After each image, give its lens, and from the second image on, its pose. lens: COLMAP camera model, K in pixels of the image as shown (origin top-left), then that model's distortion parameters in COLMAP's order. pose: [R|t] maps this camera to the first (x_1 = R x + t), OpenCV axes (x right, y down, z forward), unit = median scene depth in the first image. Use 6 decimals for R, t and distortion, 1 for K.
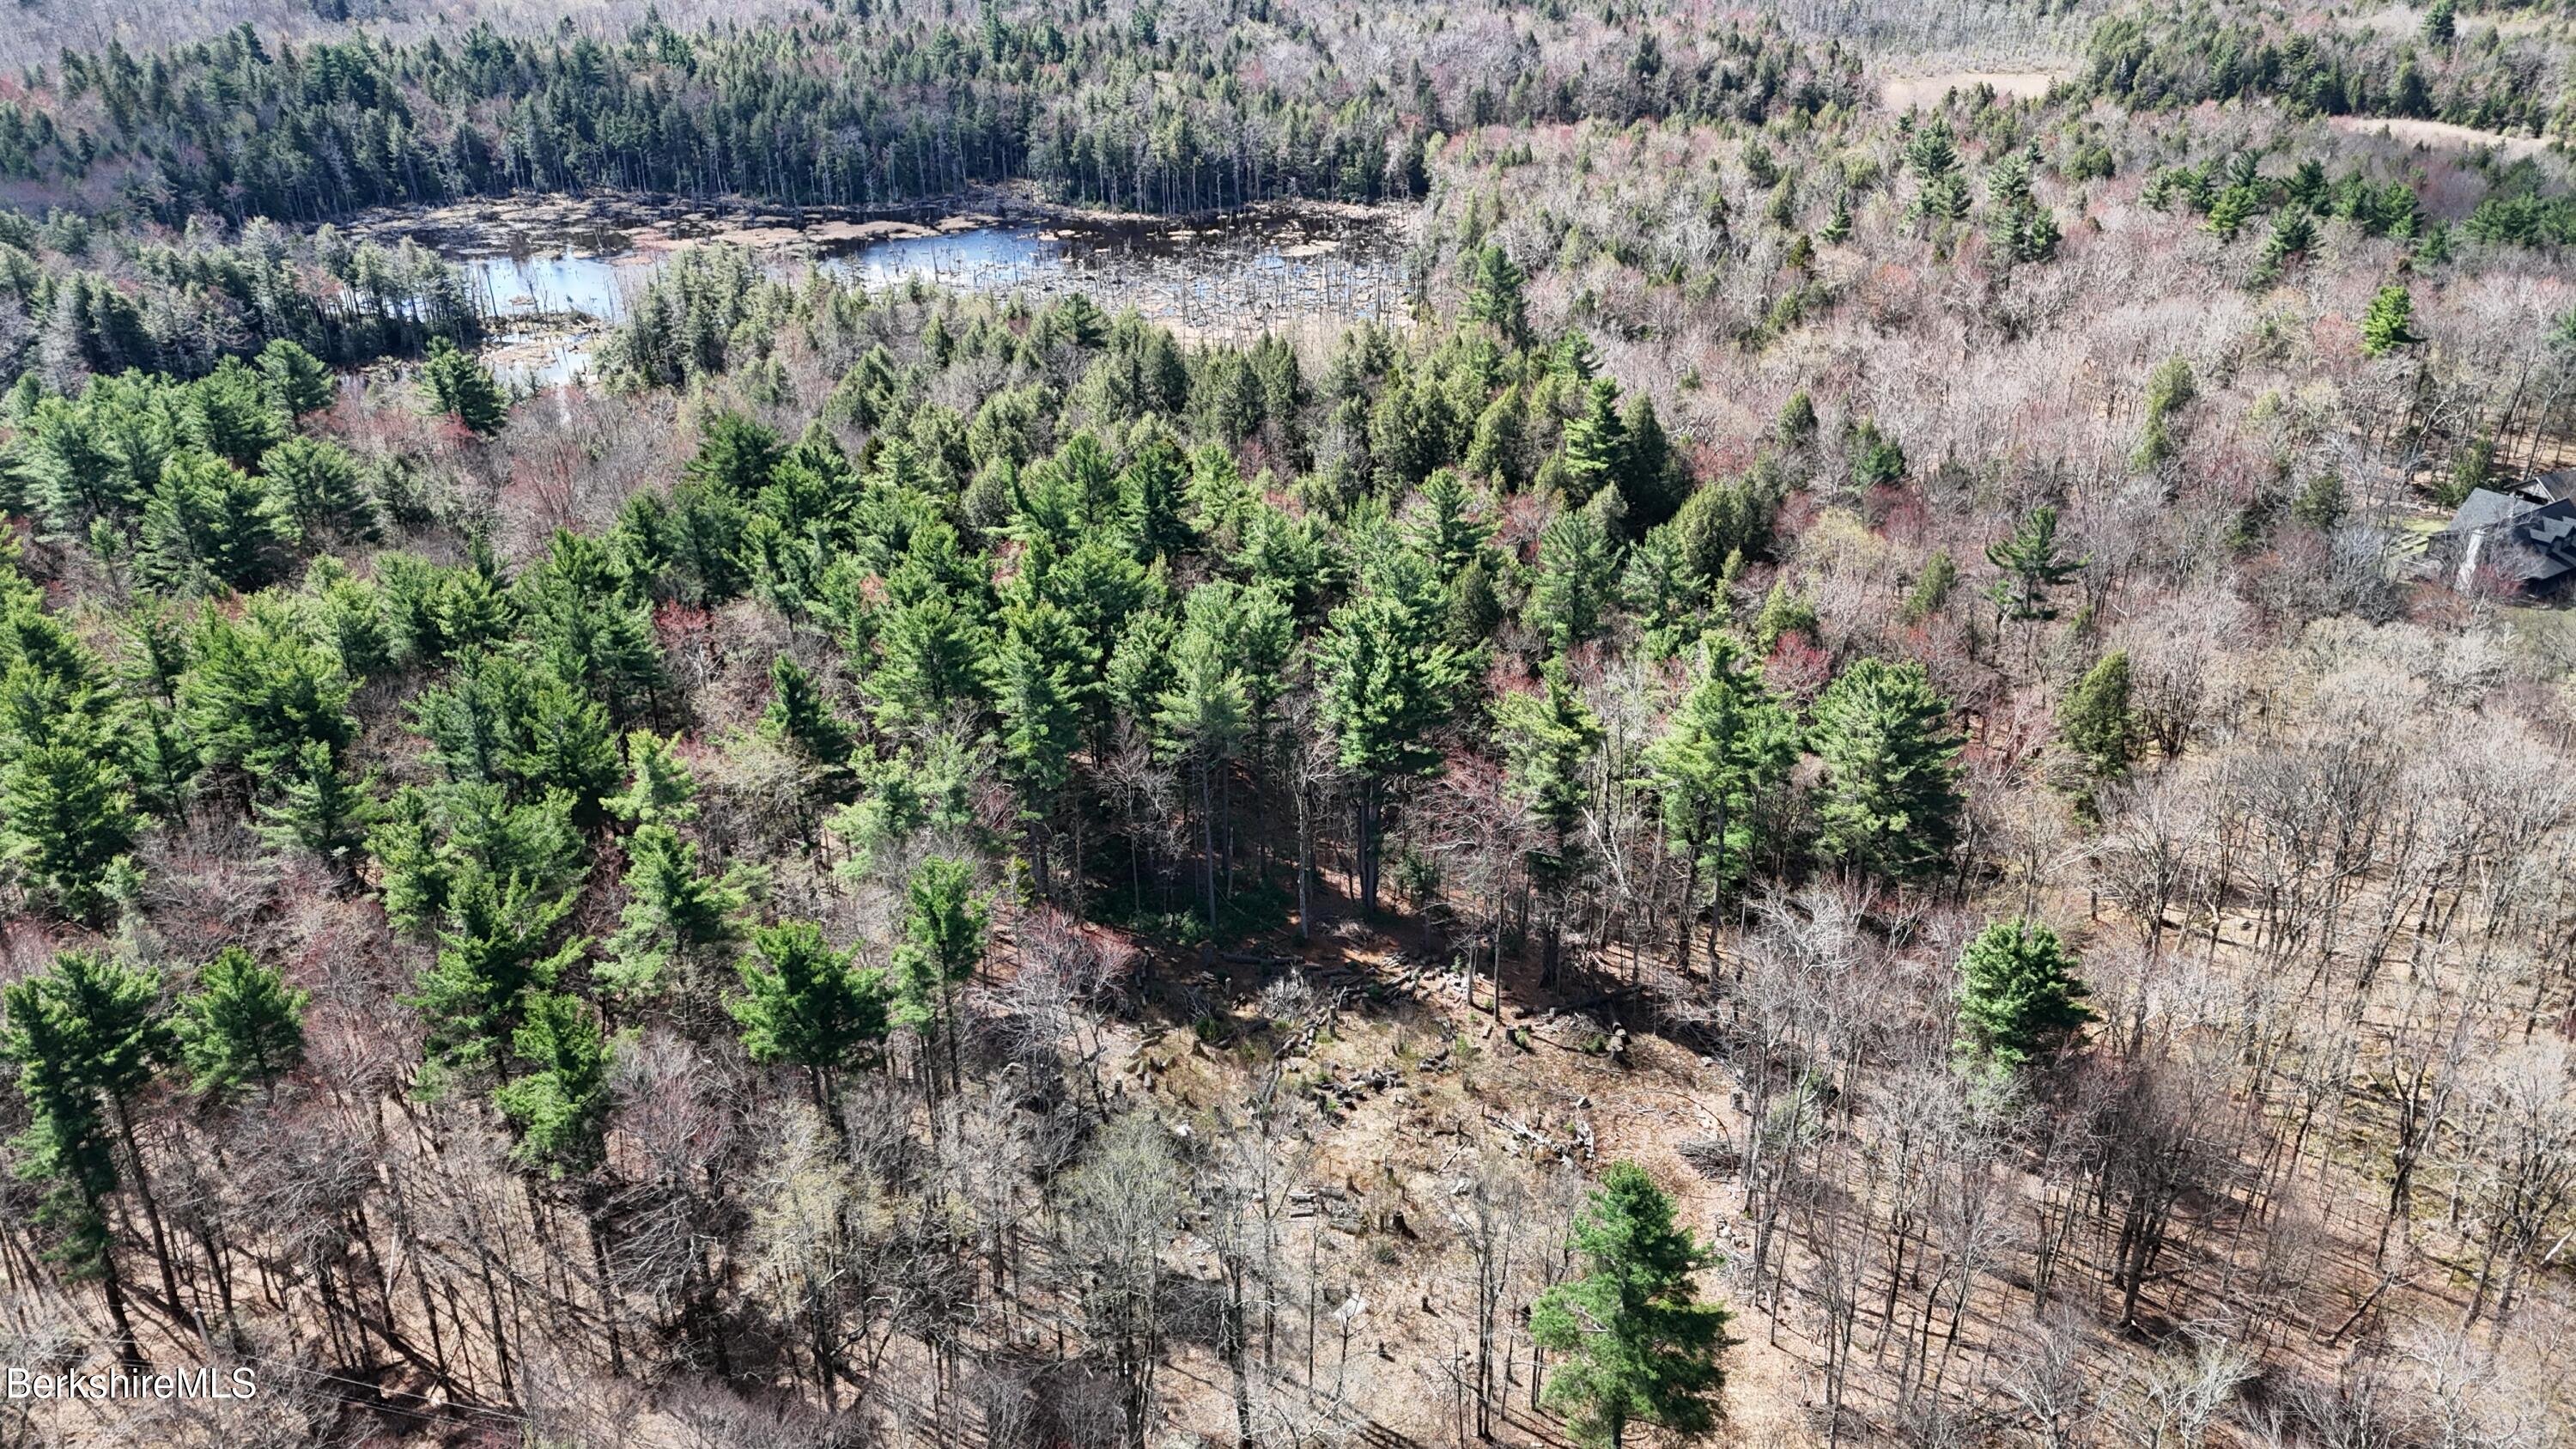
lens RADIAL K [[1884.1, 0, 1298.1], [0, 1884.1, 714.7], [0, 0, 1]] dist [0.075419, -0.082609]
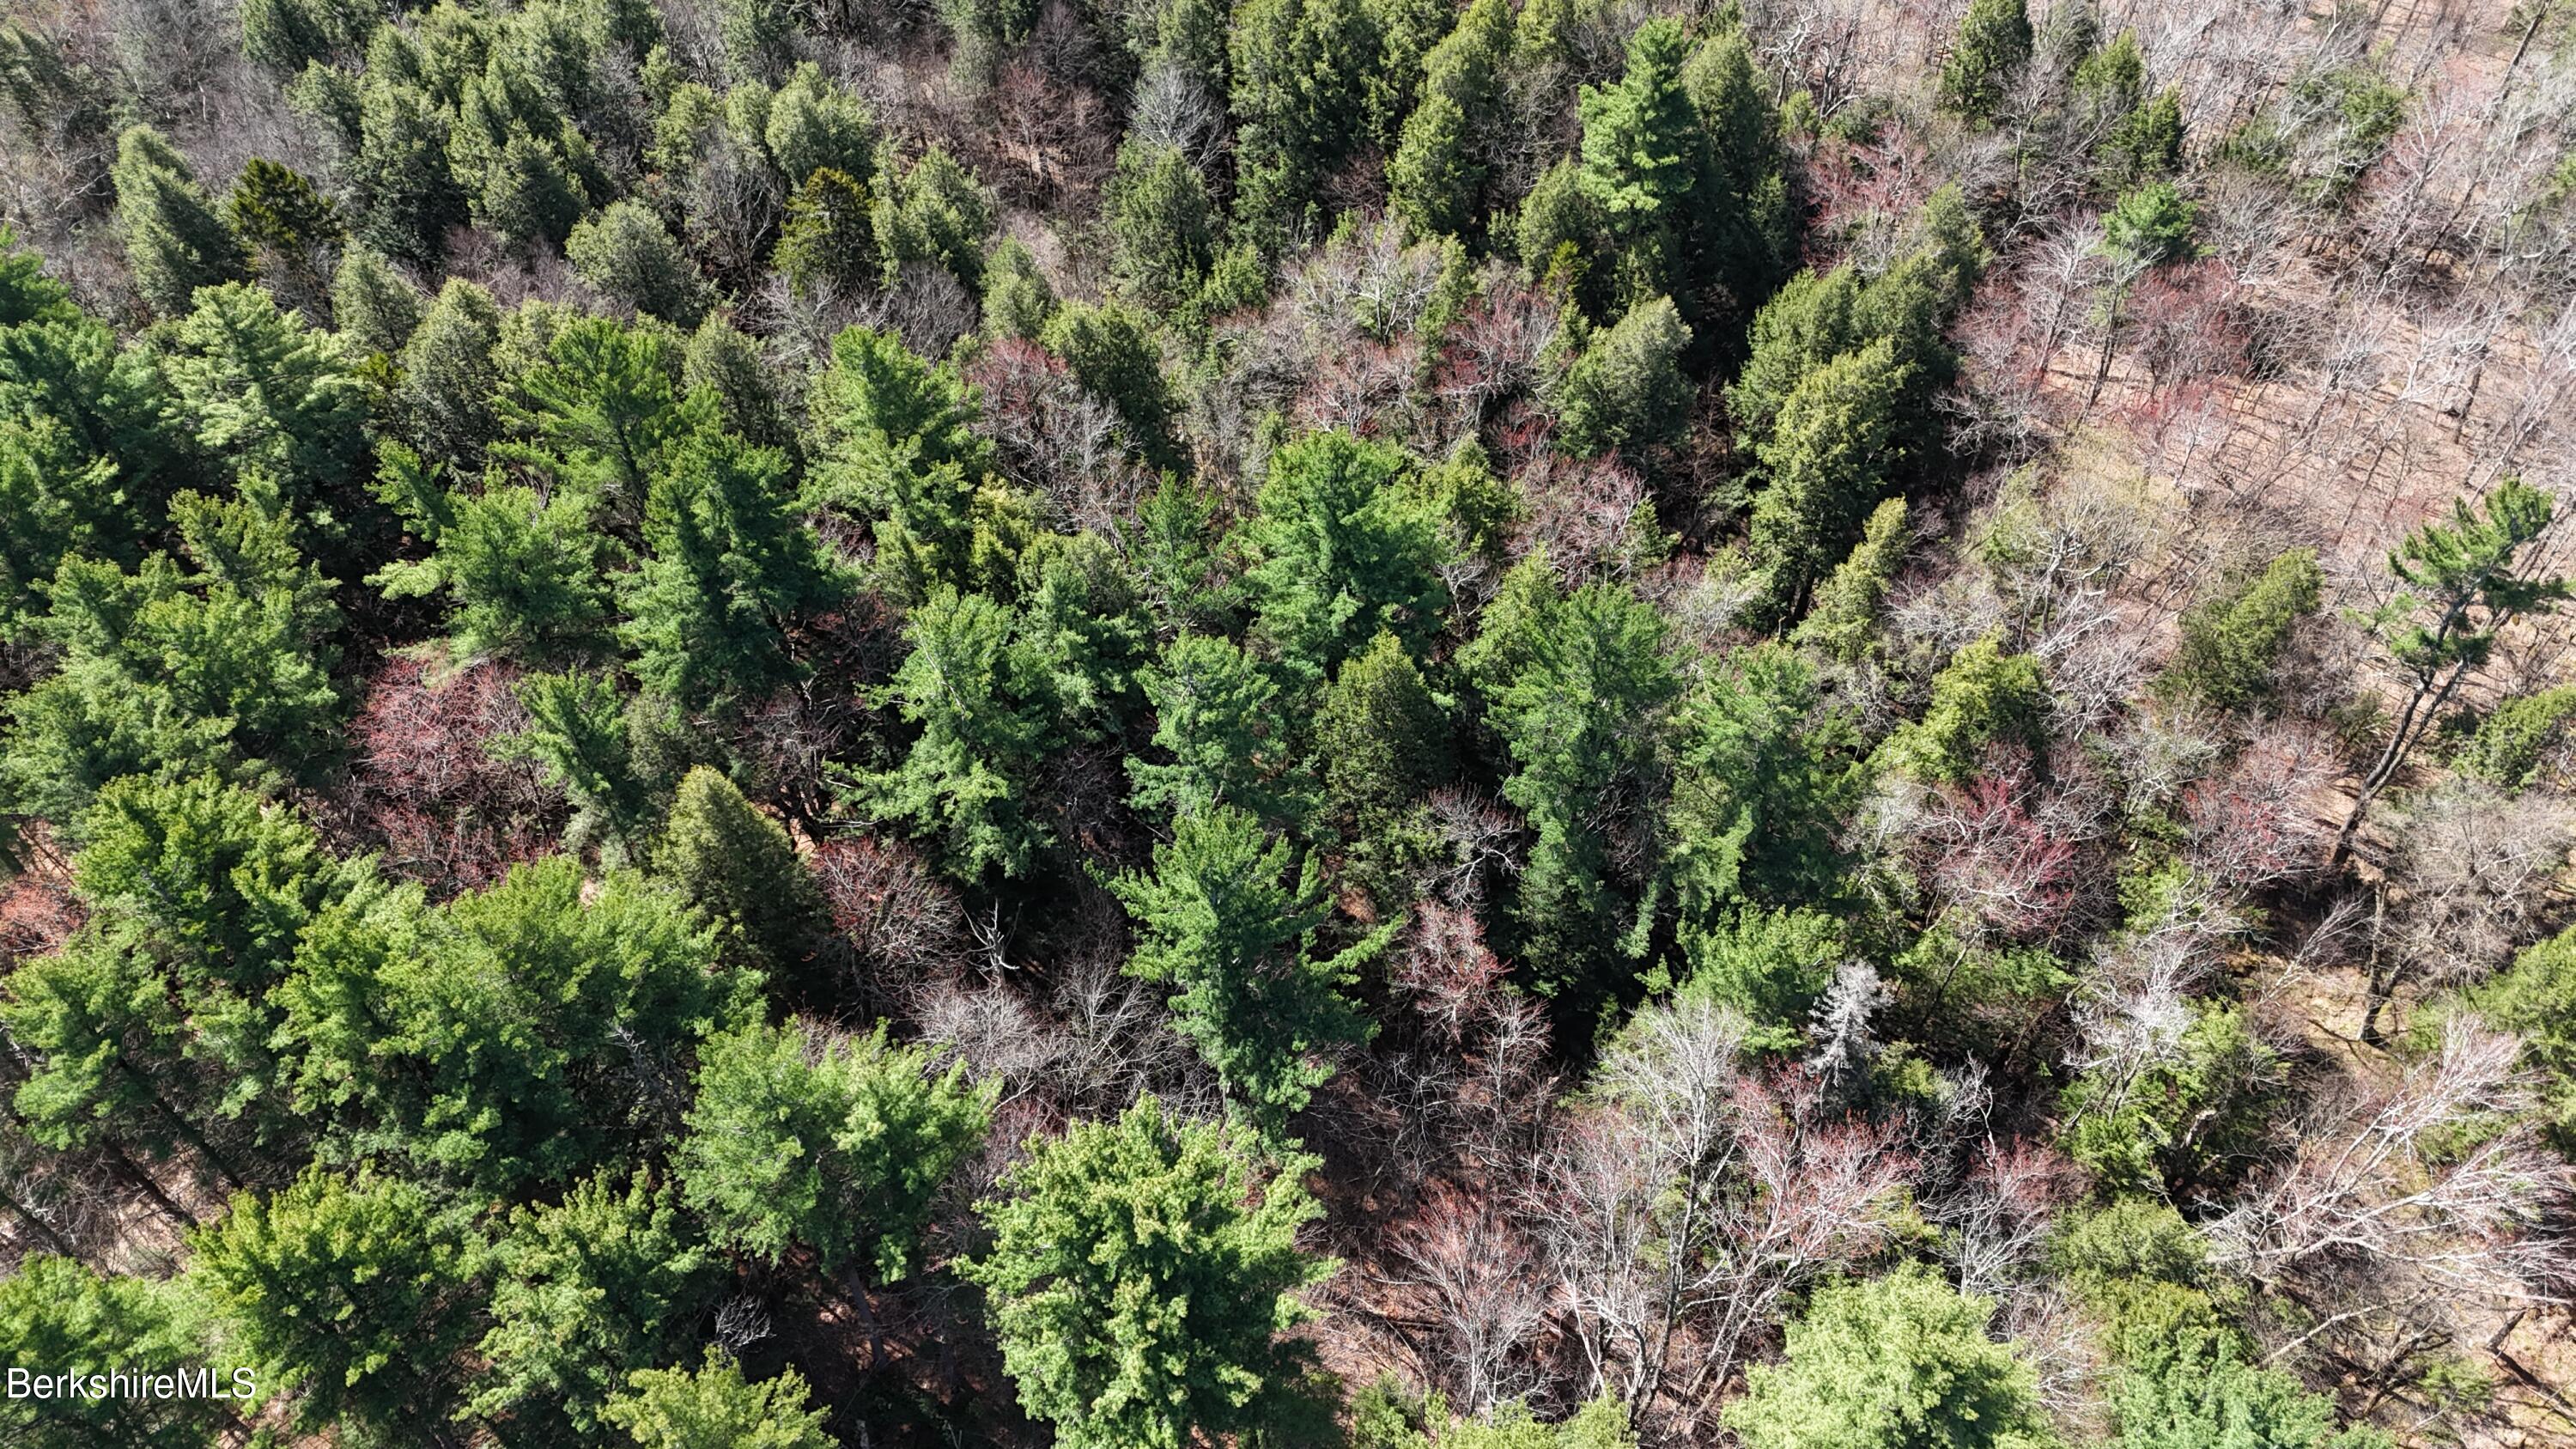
lens RADIAL K [[1884.1, 0, 1296.8], [0, 1884.1, 719.2], [0, 0, 1]] dist [0.075419, -0.082609]
pose [[0.999798, -0.006666, 0.018971, 0.053167], [-0.001789, 0.910208, 0.414148, -0.240137], [-0.020028, -0.414098, 0.910012, 0.482464]]
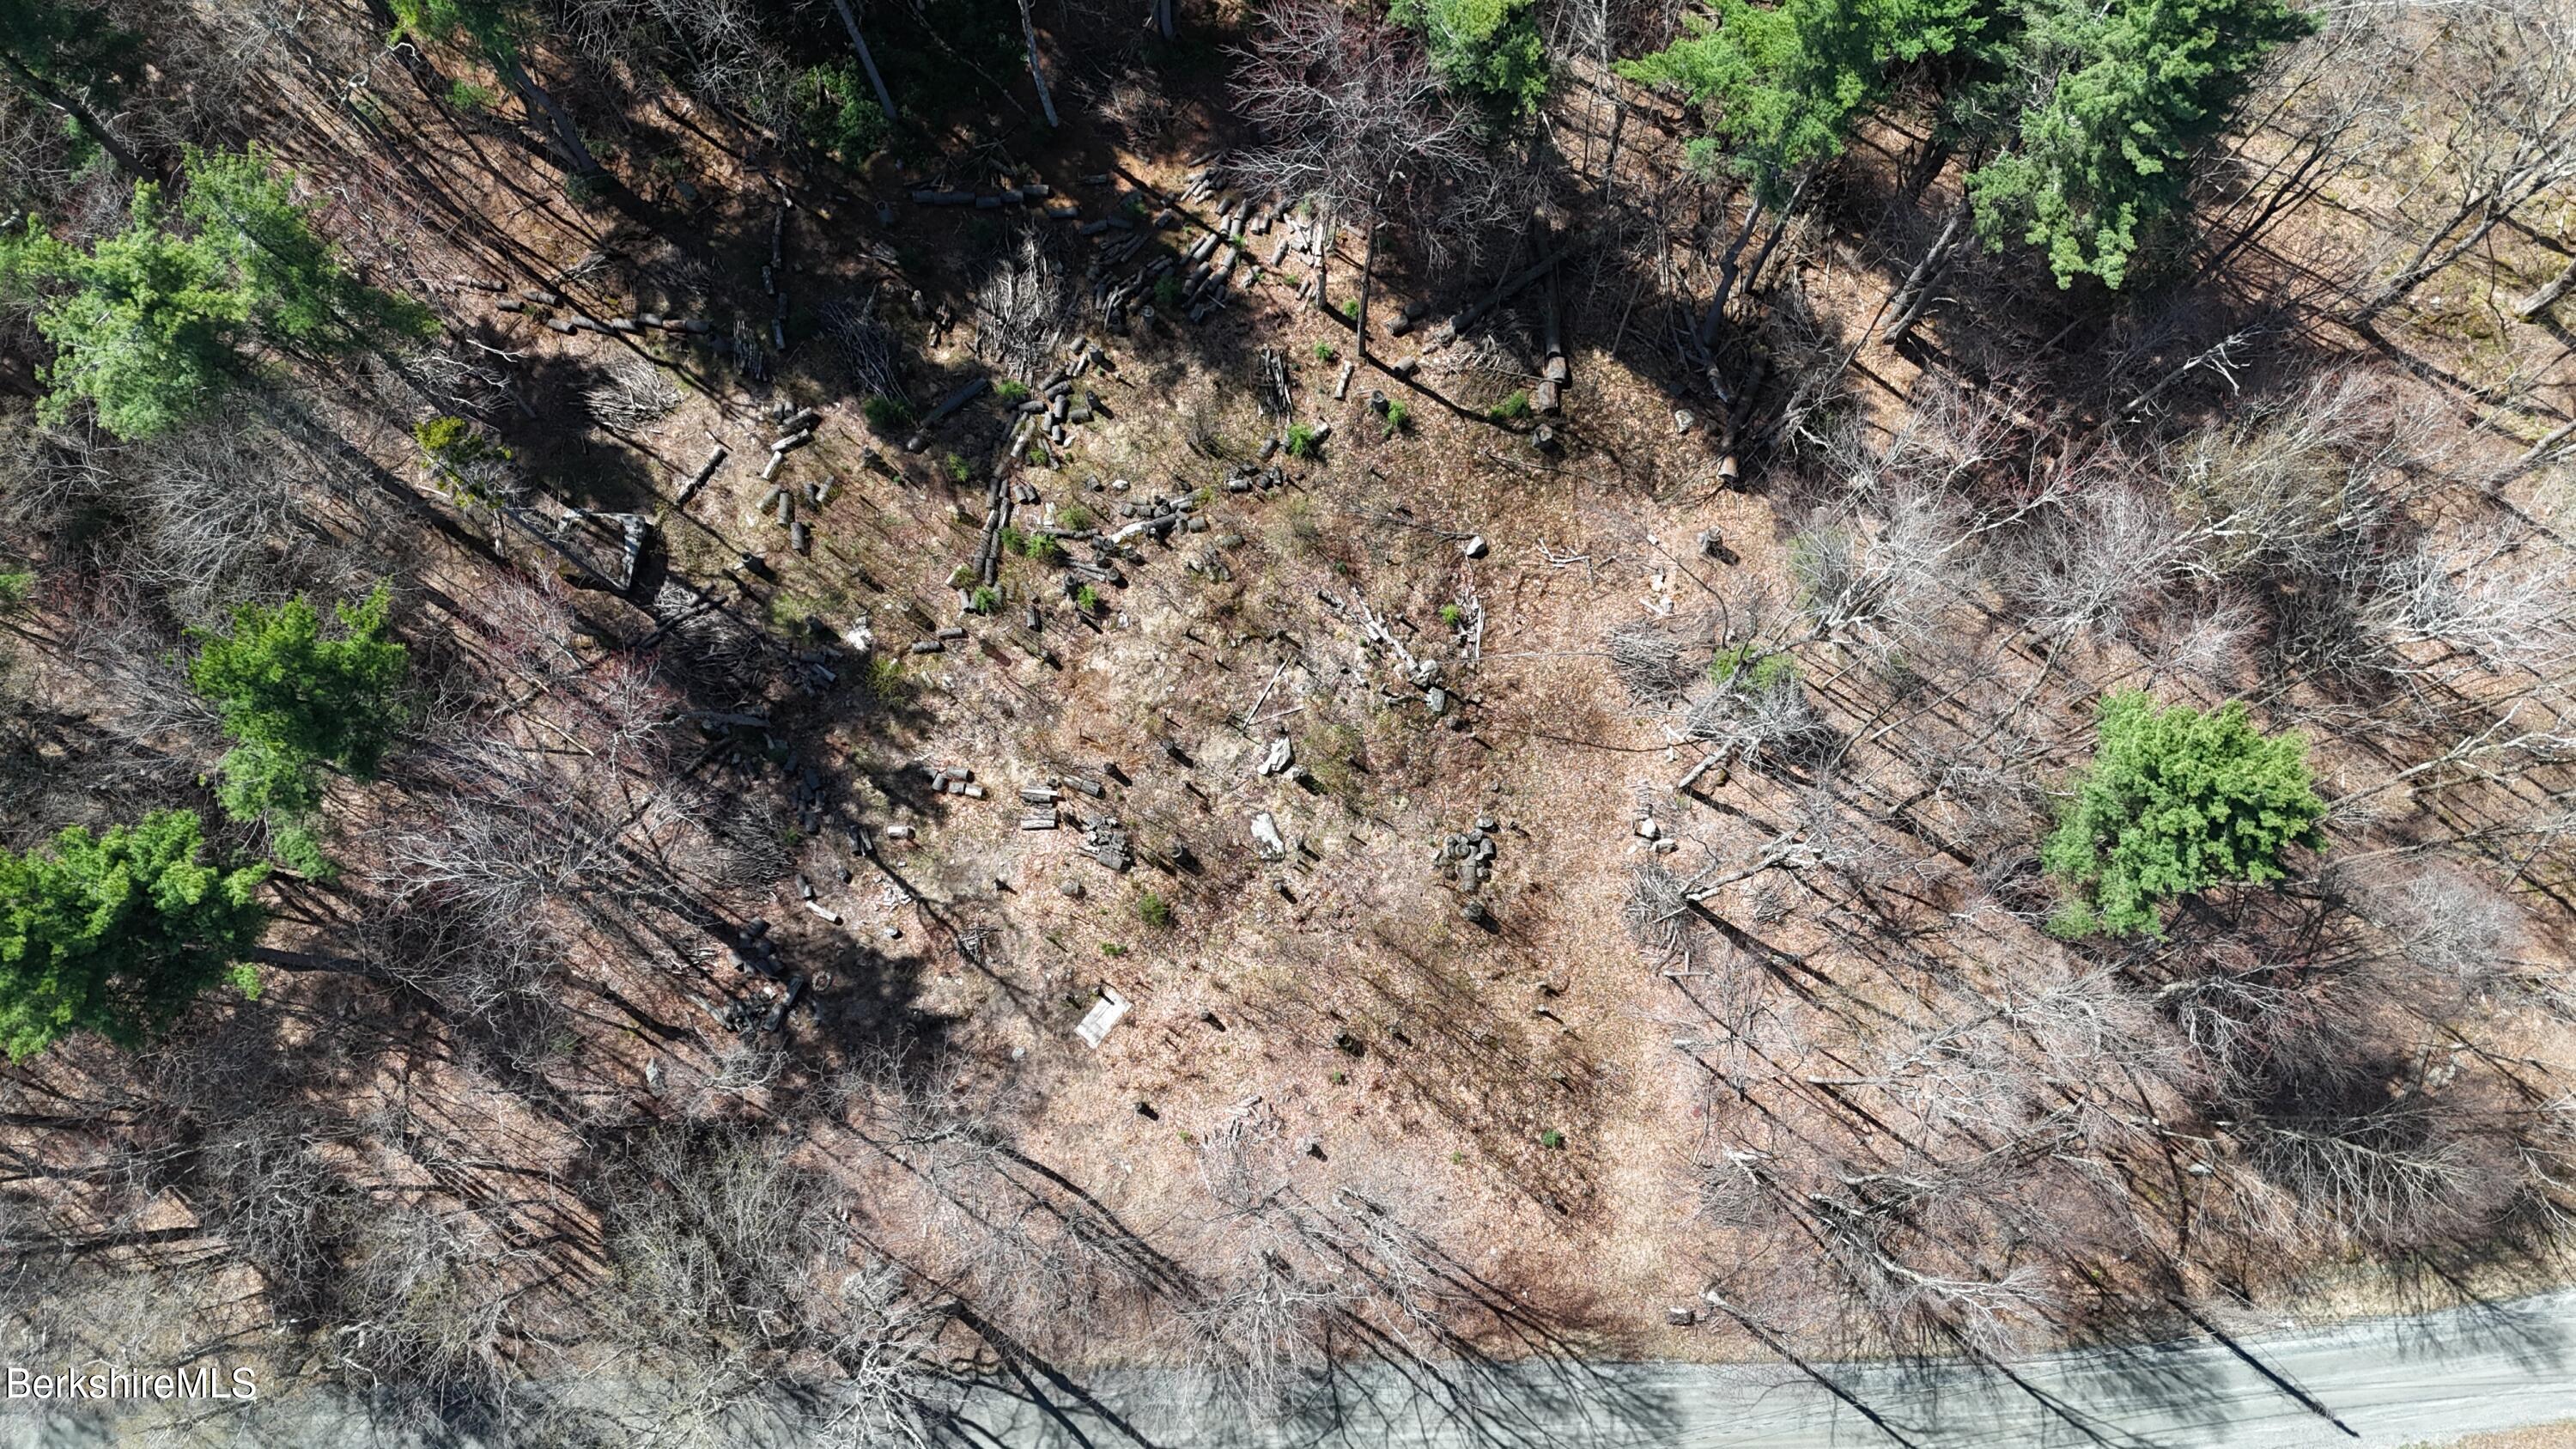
lens RADIAL K [[1884.1, 0, 1282.2], [0, 1884.1, 738.7], [0, 0, 1]] dist [0.075419, -0.082609]
pose [[0.999902, -0.009470, 0.010288, 0.050627], [-0.002714, 0.590315, 0.807168, -0.186826], [-0.013717, -0.807117, 0.590232, 0.374939]]
